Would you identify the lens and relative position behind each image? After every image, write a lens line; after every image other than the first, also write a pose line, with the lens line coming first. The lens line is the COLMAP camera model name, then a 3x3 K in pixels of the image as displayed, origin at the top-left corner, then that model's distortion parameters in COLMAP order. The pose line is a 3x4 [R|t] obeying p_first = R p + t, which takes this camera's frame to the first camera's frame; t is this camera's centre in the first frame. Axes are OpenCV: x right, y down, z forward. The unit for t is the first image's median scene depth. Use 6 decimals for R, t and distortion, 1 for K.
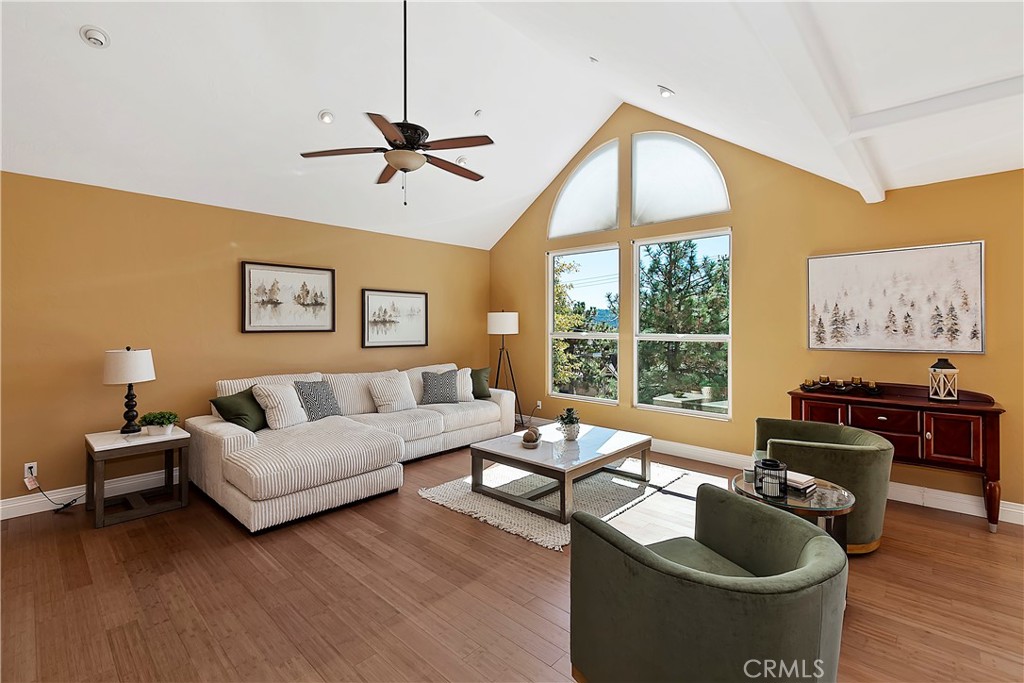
lens RADIAL K [[456.7, 0, 509.2], [0, 456.7, 341.8], [0, 0, 1]] dist [0.000476, 0.000103]
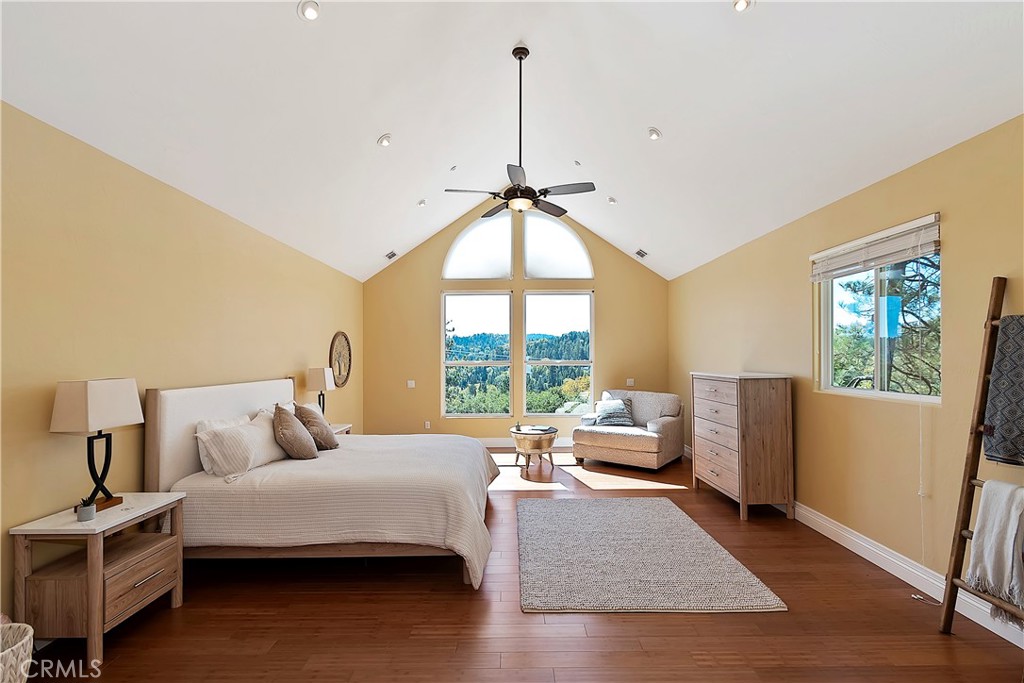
lens RADIAL K [[456.7, 0, 509.2], [0, 456.7, 341.8], [0, 0, 1]] dist [0.000476, 0.000103]
pose [[0.730517, 0.035204, 0.681987, -0.620161], [0.018625, 0.997272, -0.071429, 0.017814], [-0.682641, 0.064882, 0.727868, 0.077017]]
